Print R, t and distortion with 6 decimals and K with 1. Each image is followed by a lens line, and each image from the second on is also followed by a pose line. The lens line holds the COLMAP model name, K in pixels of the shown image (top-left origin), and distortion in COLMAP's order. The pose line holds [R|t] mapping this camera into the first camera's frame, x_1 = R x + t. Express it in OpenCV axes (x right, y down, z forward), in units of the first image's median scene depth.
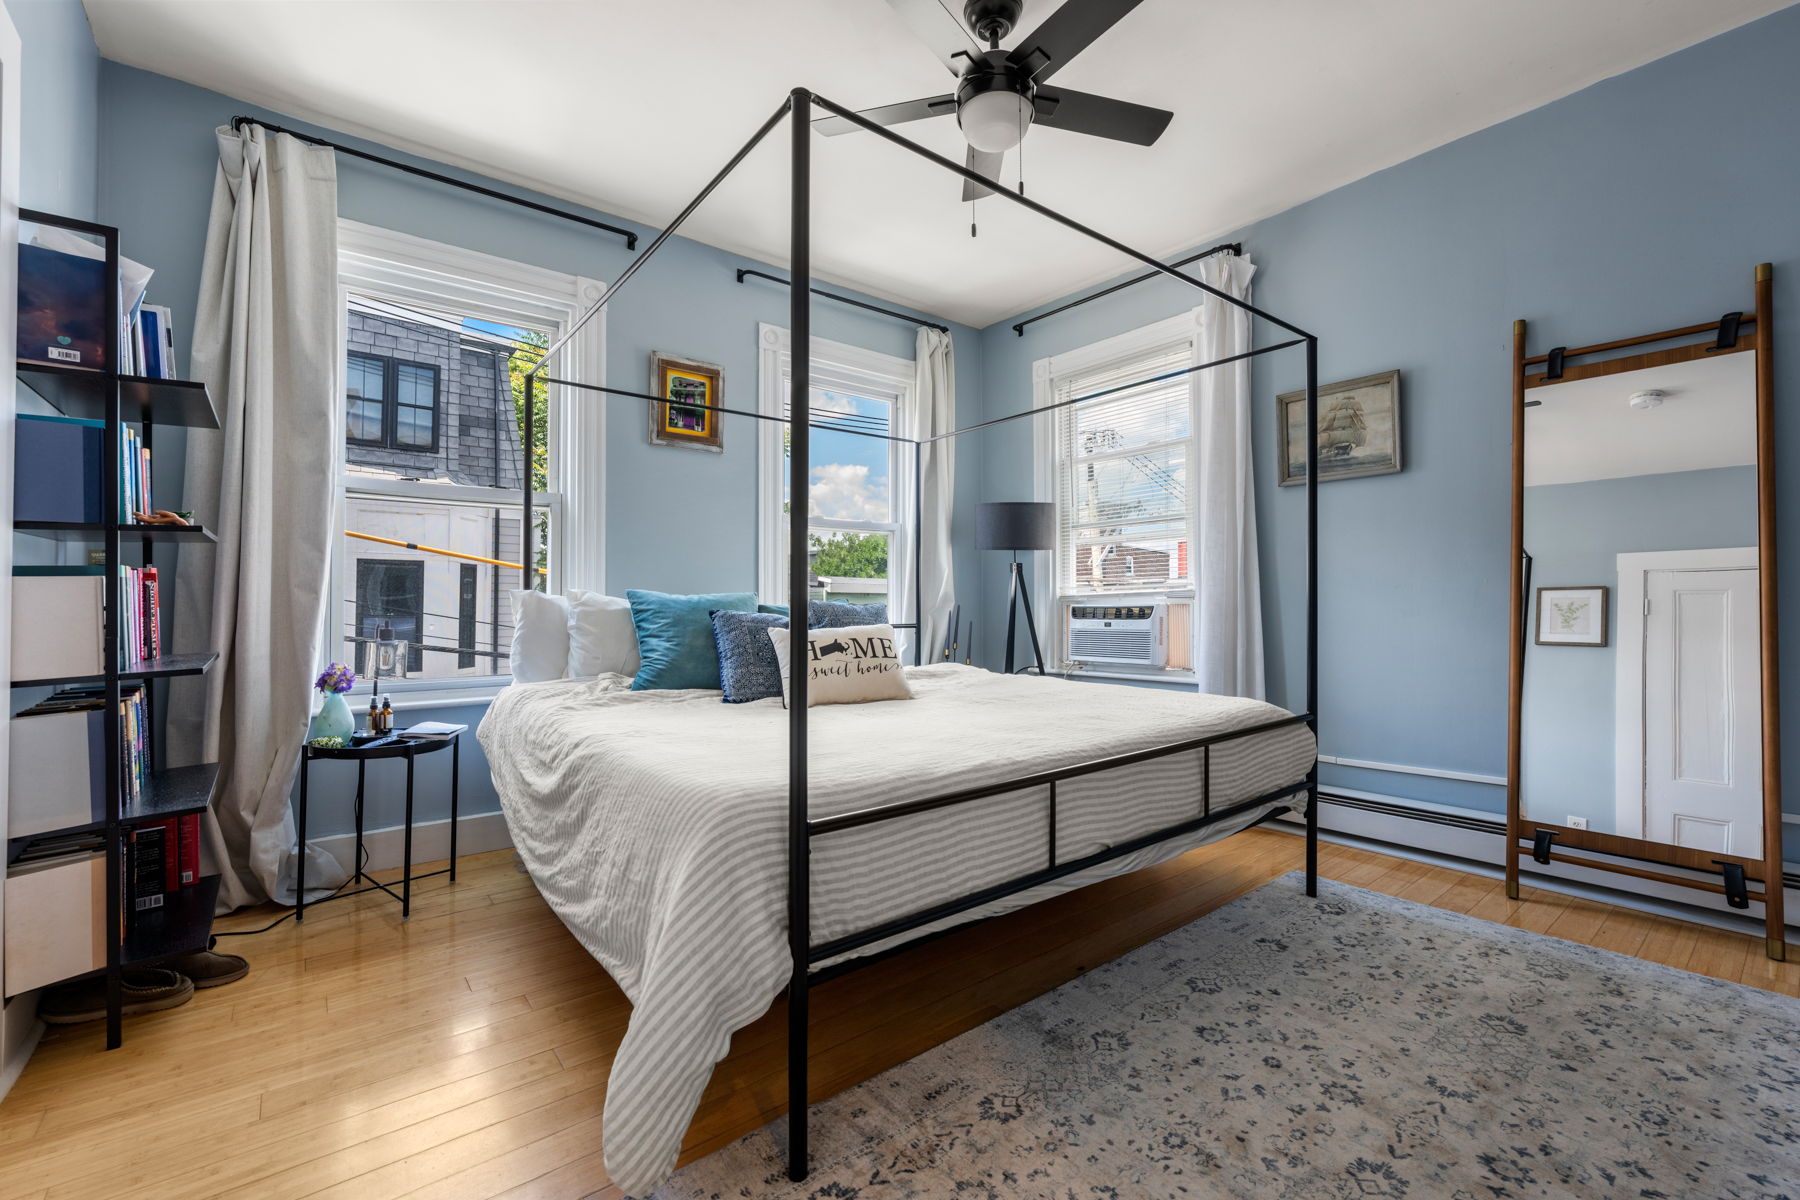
lens RADIAL K [[765.8, 0, 902.5], [0, 765.8, 590.7], [0, 0, 1]] dist [0.000248, -0.000410]
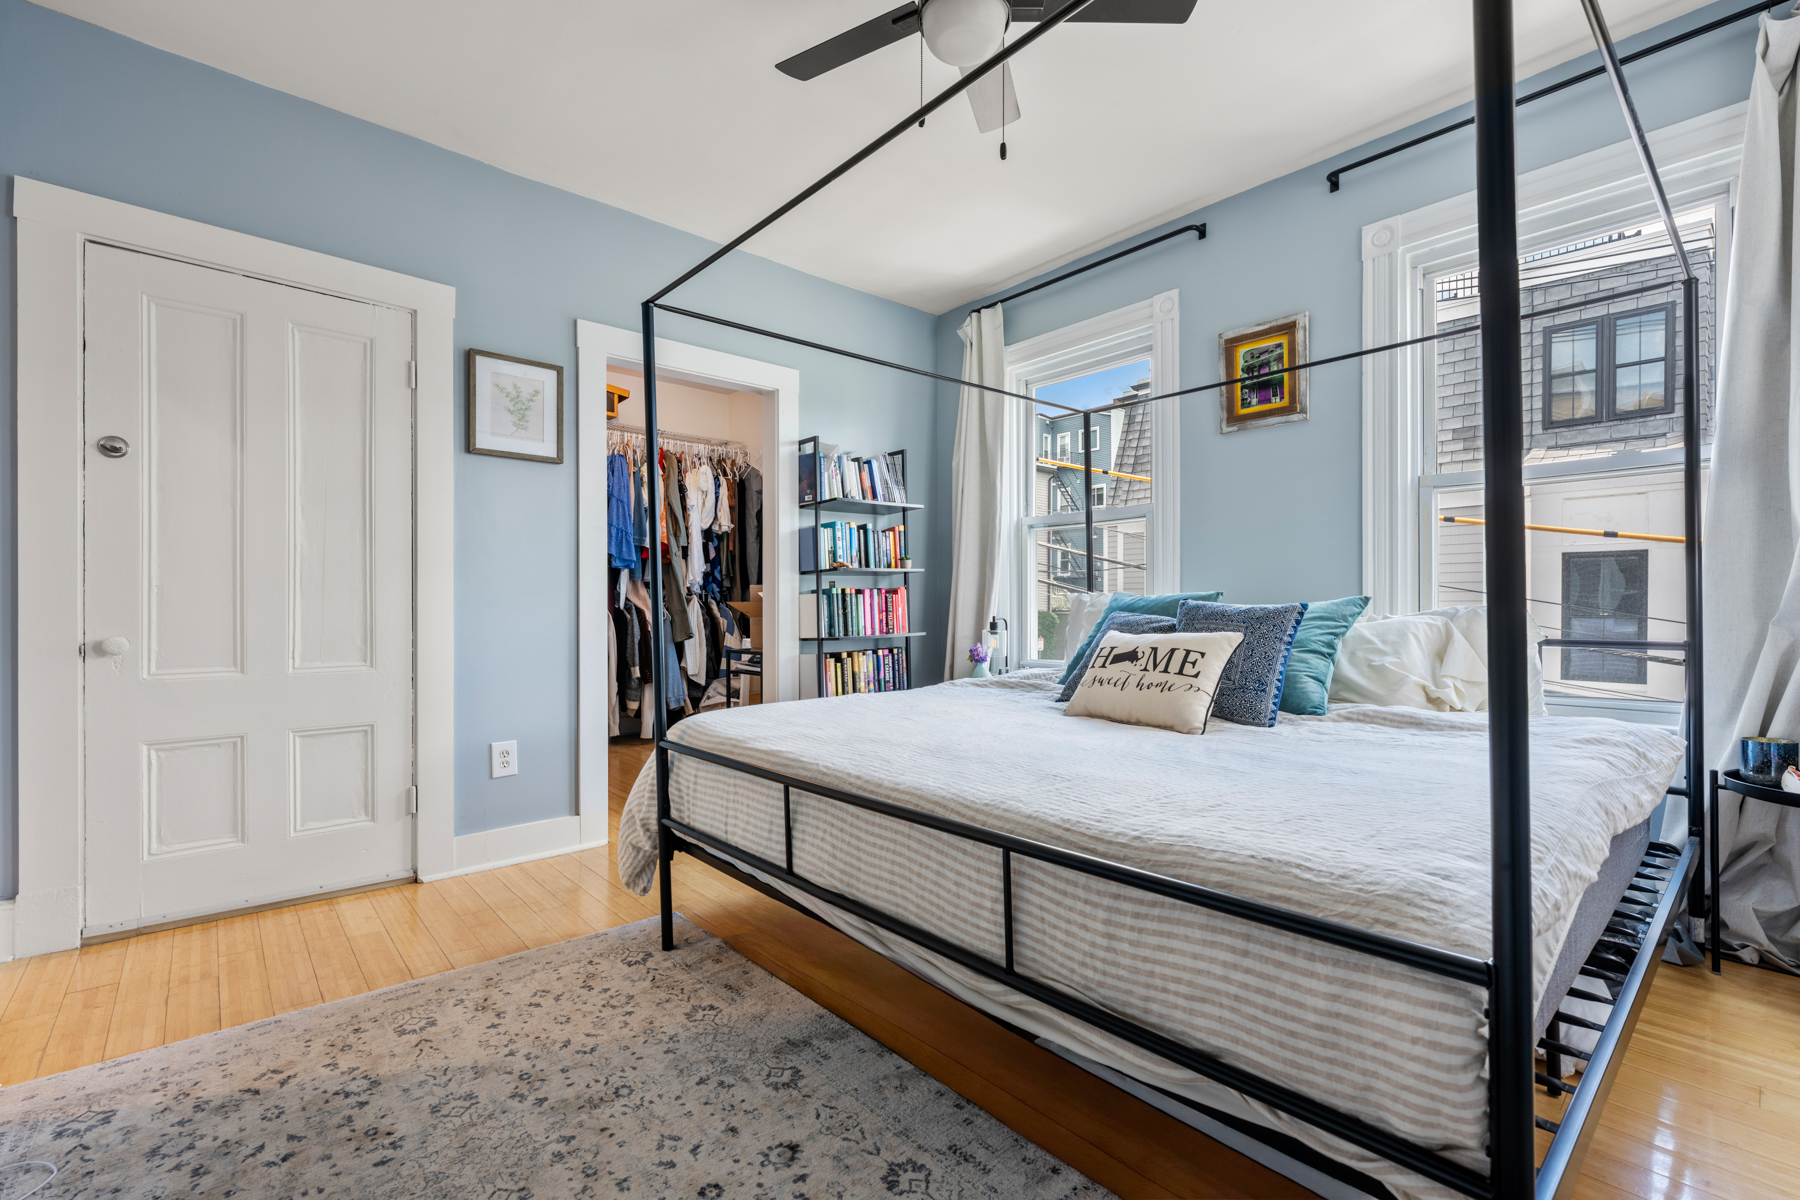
lens RADIAL K [[787.6, 0, 899.9], [0, 787.6, 609.1], [0, 0, 1]] dist [-0.000164, 0.000130]
pose [[0.041438, 0.005501, -0.999126, 0.614999], [0.021056, 0.999758, 0.006377, 0.008255], [0.998919, -0.021302, 0.041312, 0.557186]]
